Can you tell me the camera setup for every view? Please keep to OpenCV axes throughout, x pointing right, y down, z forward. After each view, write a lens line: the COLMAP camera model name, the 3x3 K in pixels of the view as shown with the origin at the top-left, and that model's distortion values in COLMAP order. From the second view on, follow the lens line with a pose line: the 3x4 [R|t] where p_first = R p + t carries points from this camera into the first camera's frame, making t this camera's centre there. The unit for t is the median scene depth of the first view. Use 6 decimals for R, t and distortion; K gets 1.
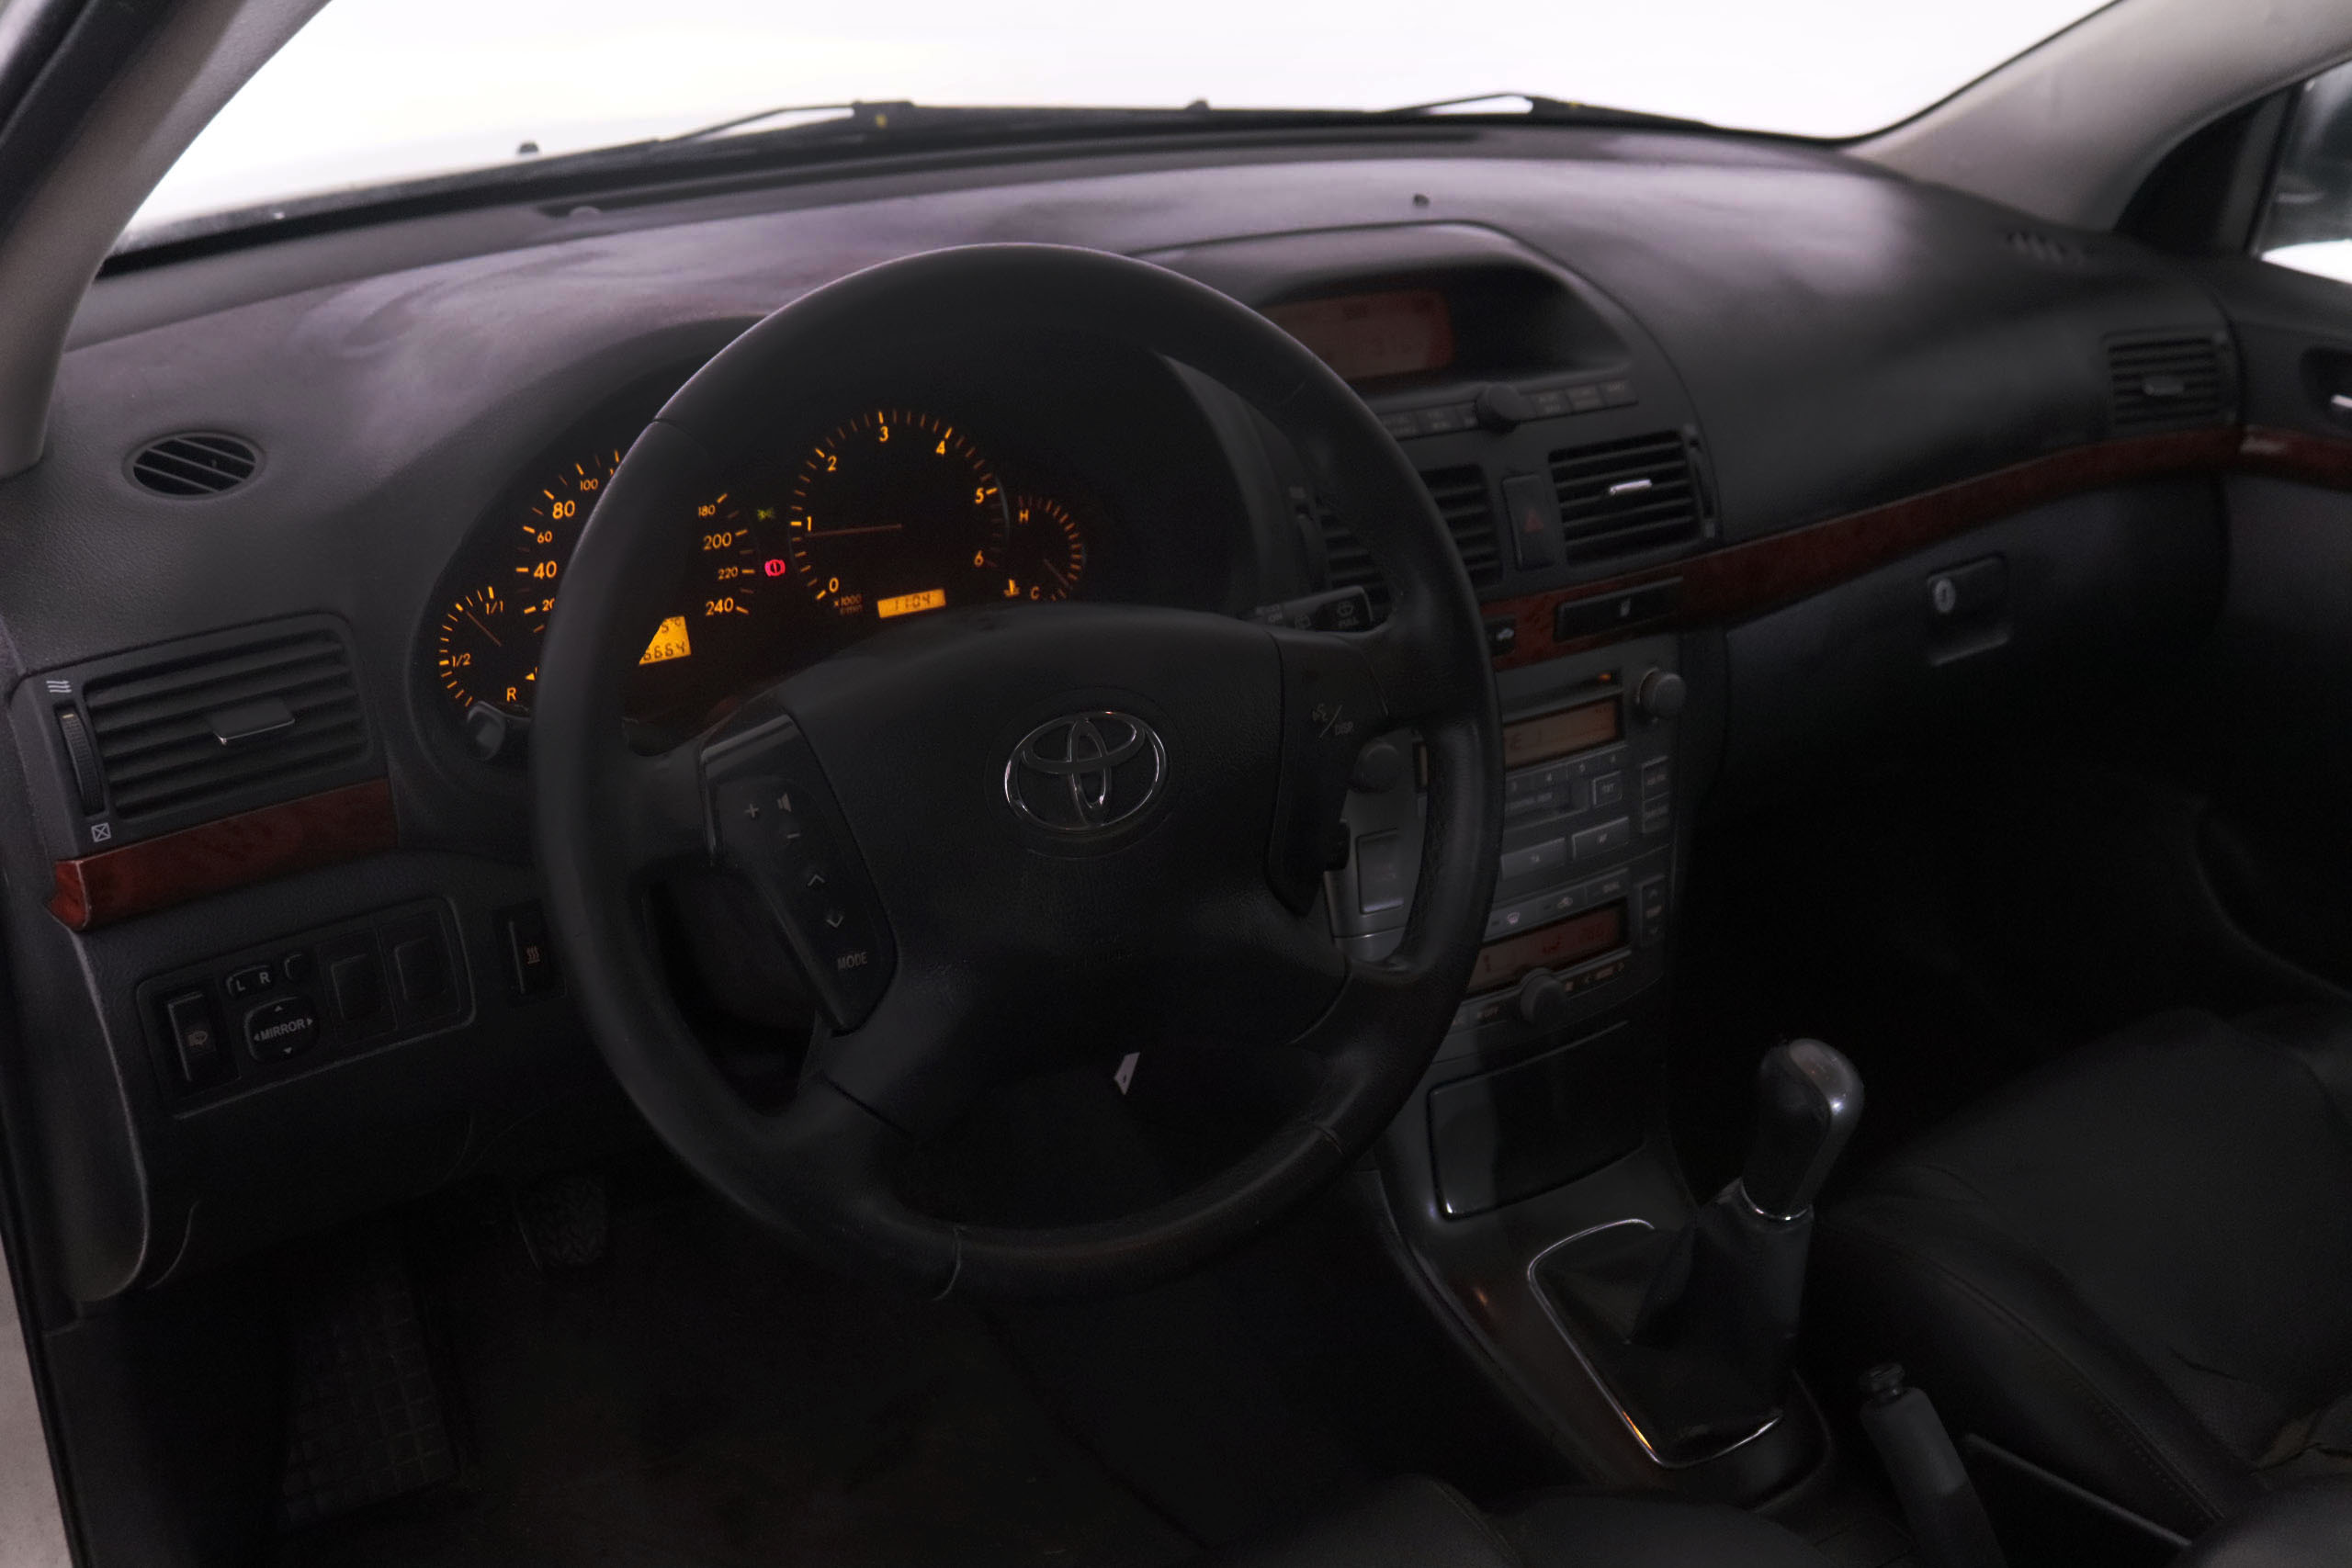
lens RADIAL K [[2190.6, 0, 1176.0], [0, 2190.6, 784.0], [0, 0, 1]] dist [-0.119484, 0.014122]
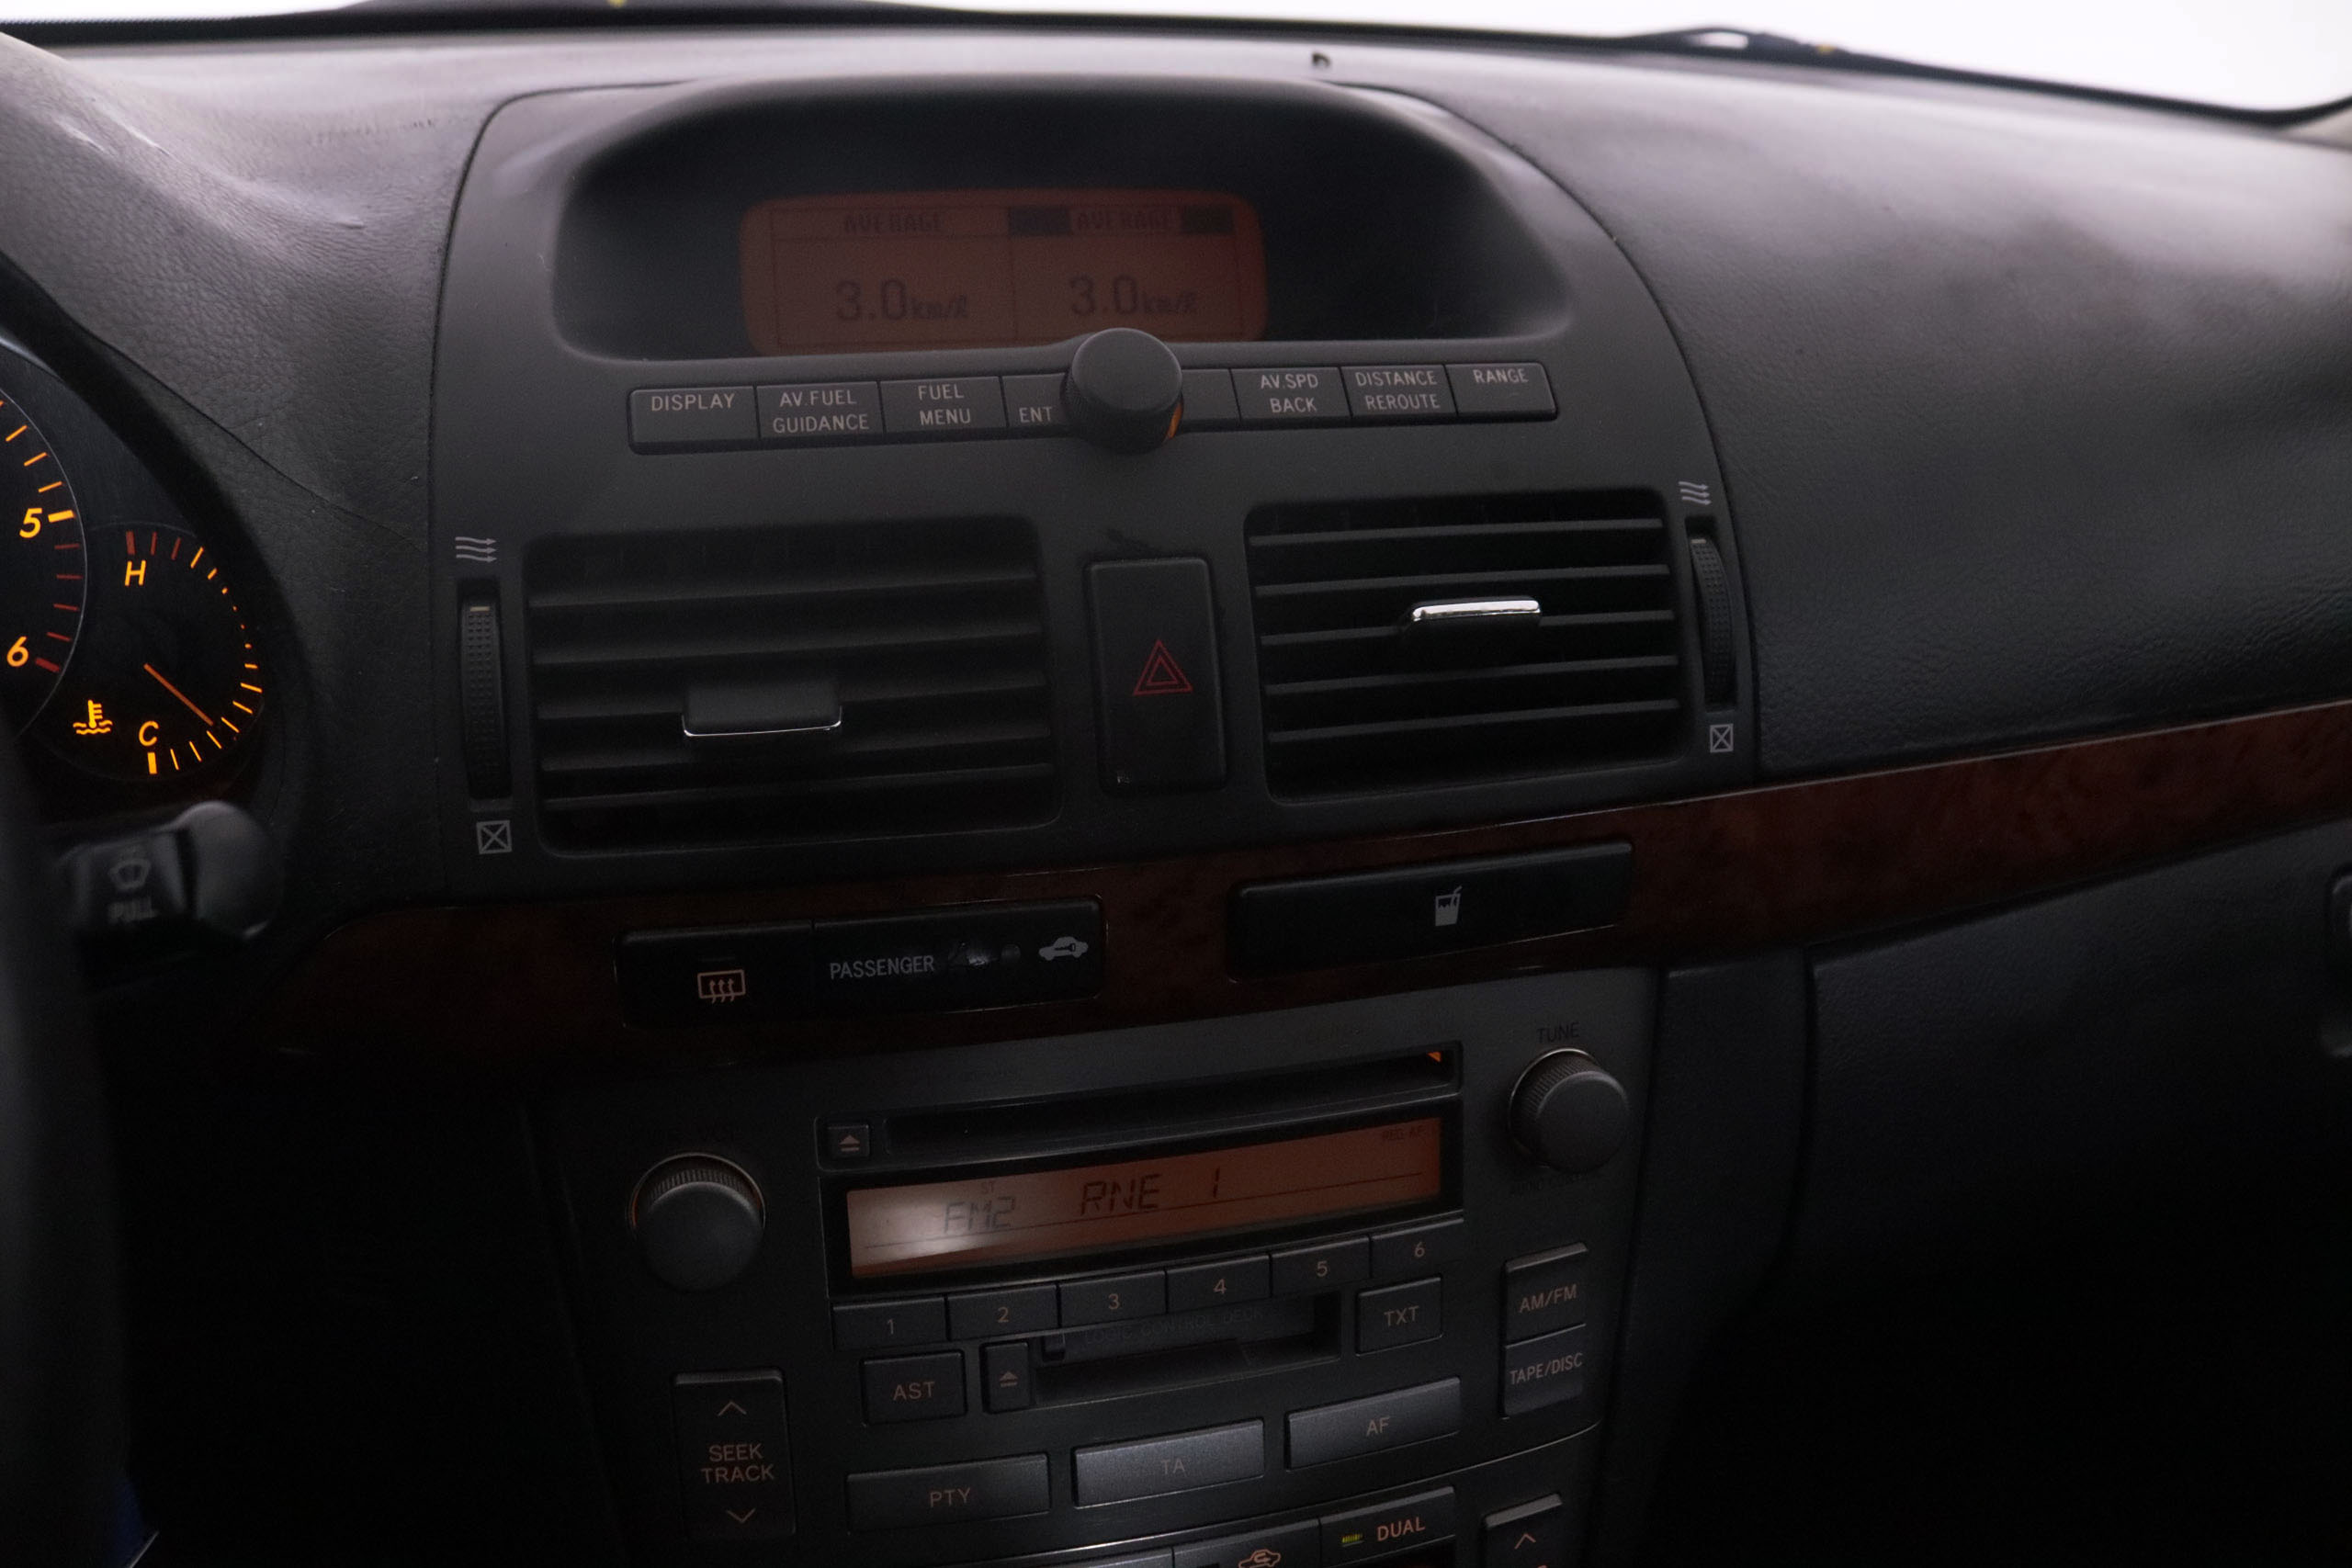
lens RADIAL K [[1957.9, 0, 1176.0], [0, 1957.9, 784.0], [0, 0, 1]] dist [-0.147871, 0.003601]
pose [[0.957132, 0.105639, -0.269700, 0.250160], [-0.119443, 0.992215, -0.035249, -0.083847], [0.263876, 0.065951, 0.962299, 0.626927]]
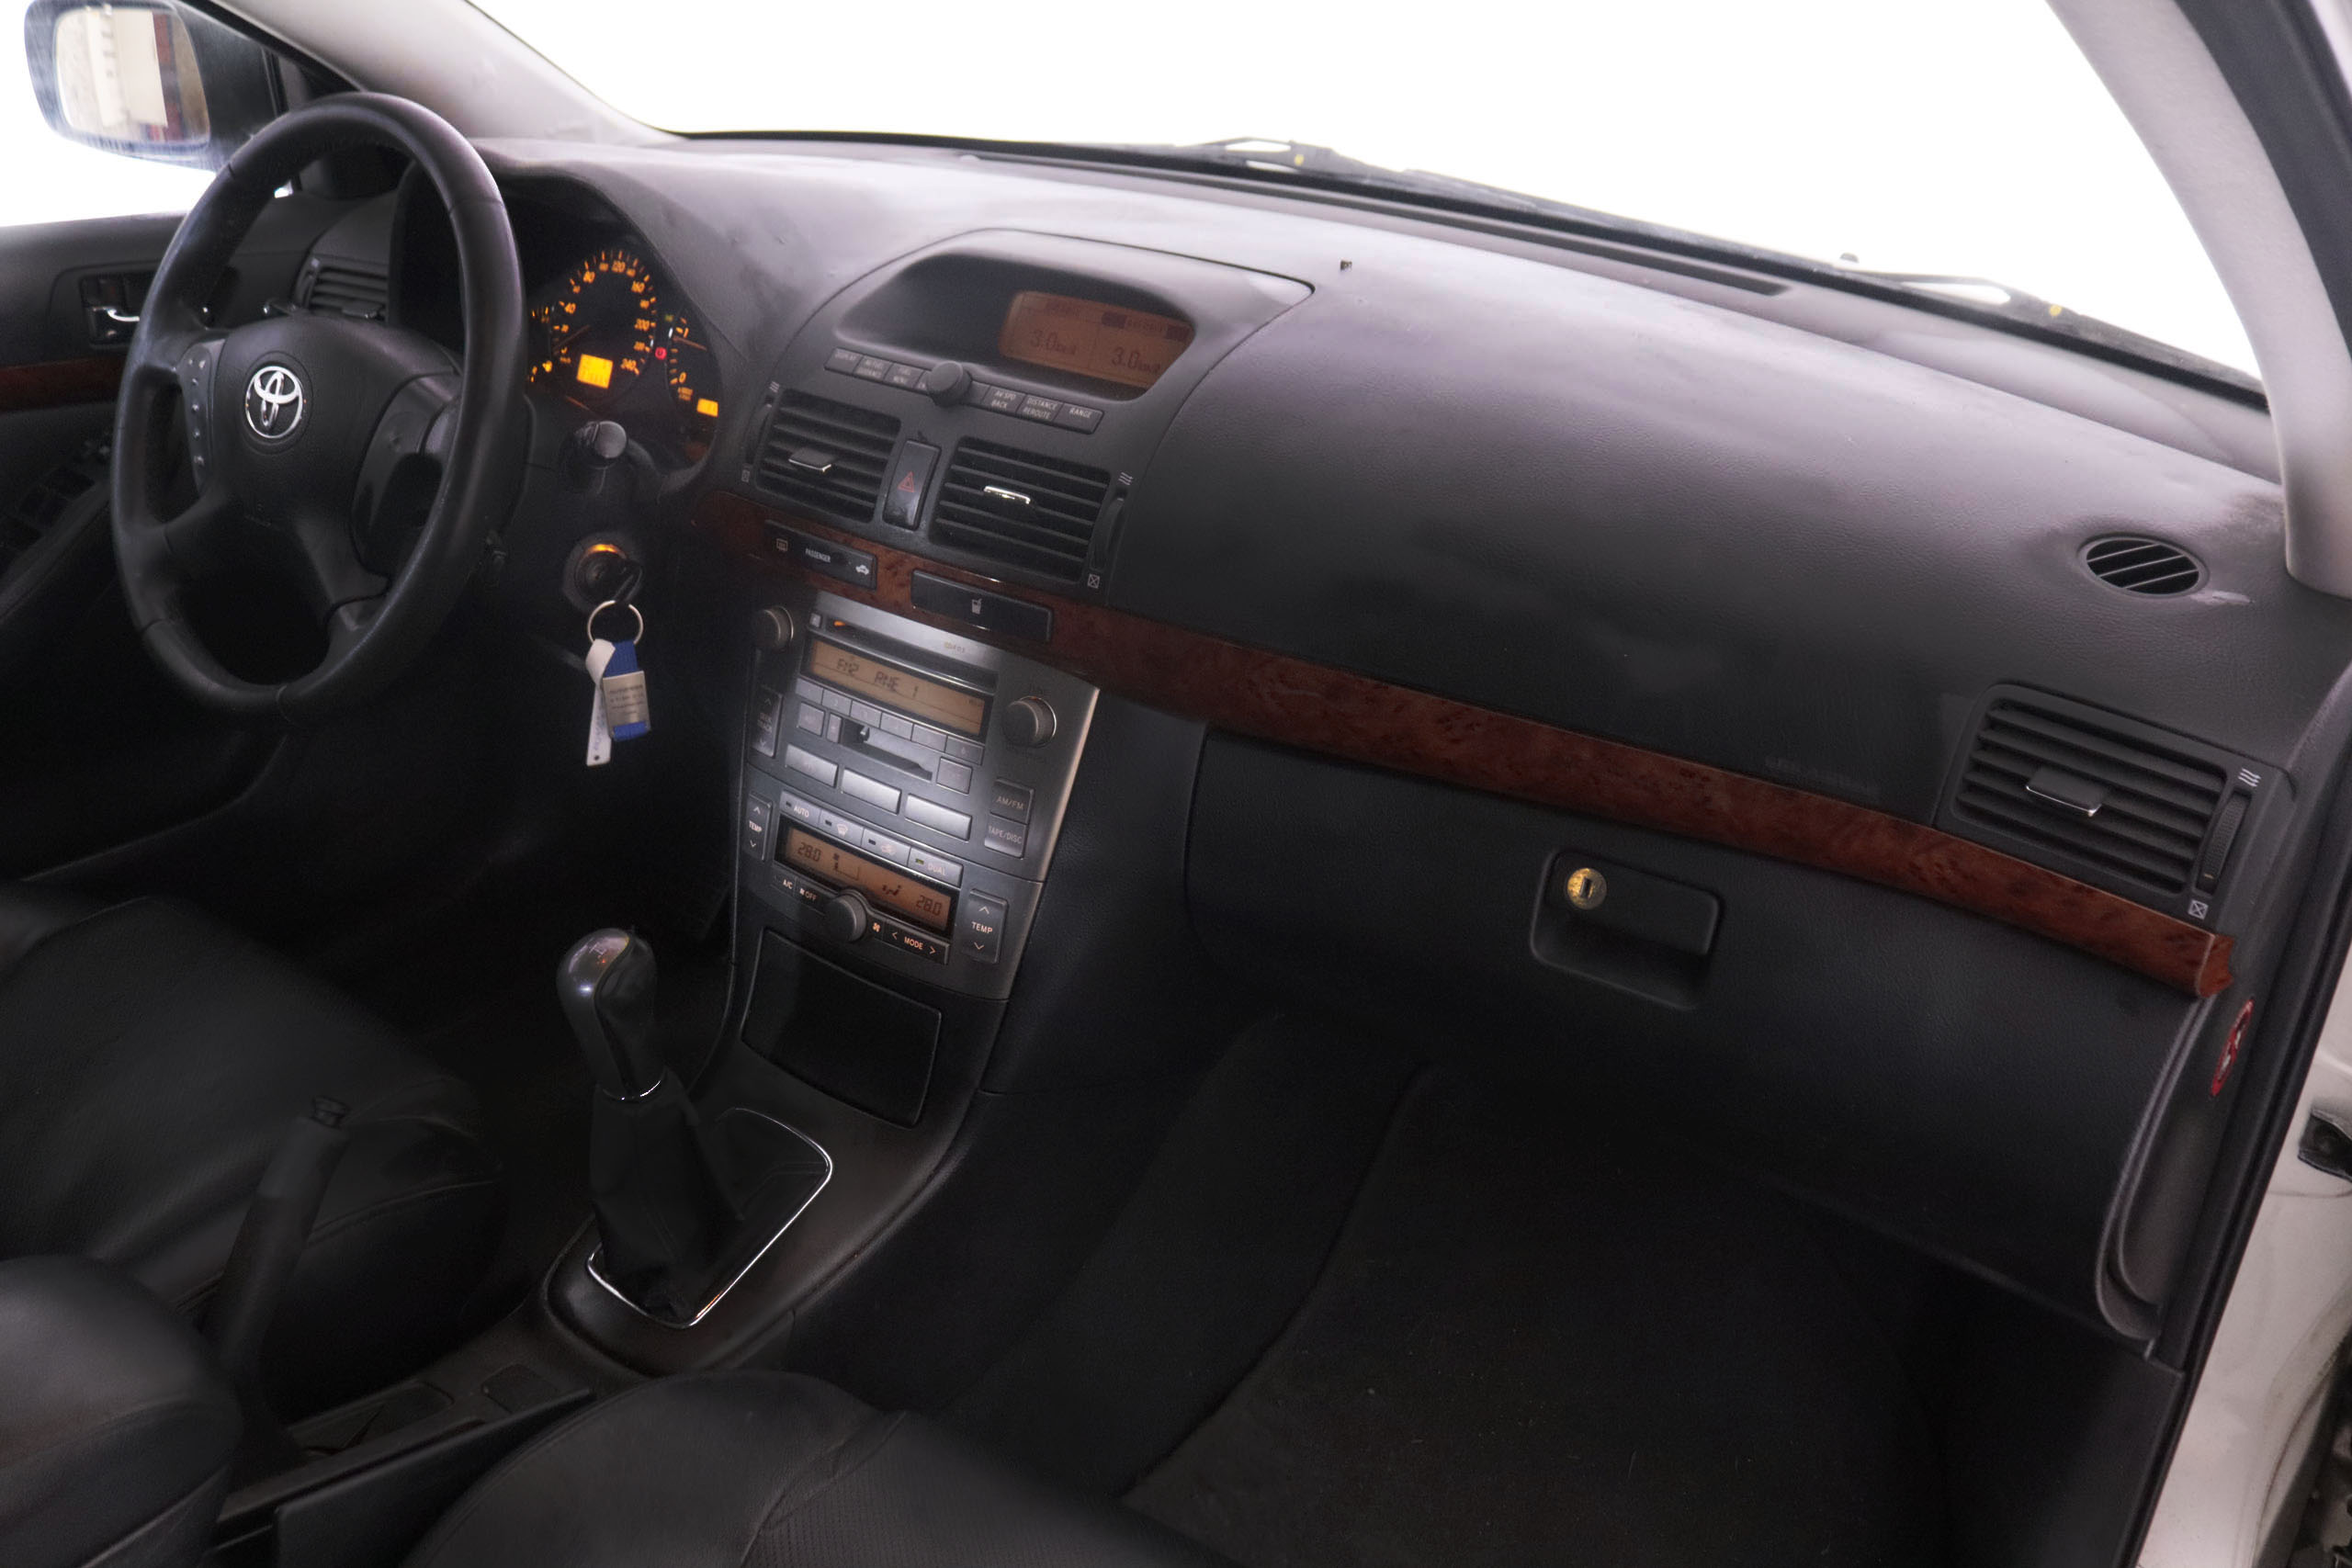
lens RADIAL K [[1957.9, 0, 1176.0], [0, 1957.9, 784.0], [0, 0, 1]] dist [-0.147871, 0.003601]
pose [[0.371252, 0.383104, -0.845815, 1.039133], [-0.439427, 0.874942, 0.203421, -0.233218], [0.817971, 0.296153, 0.493170, 0.638755]]
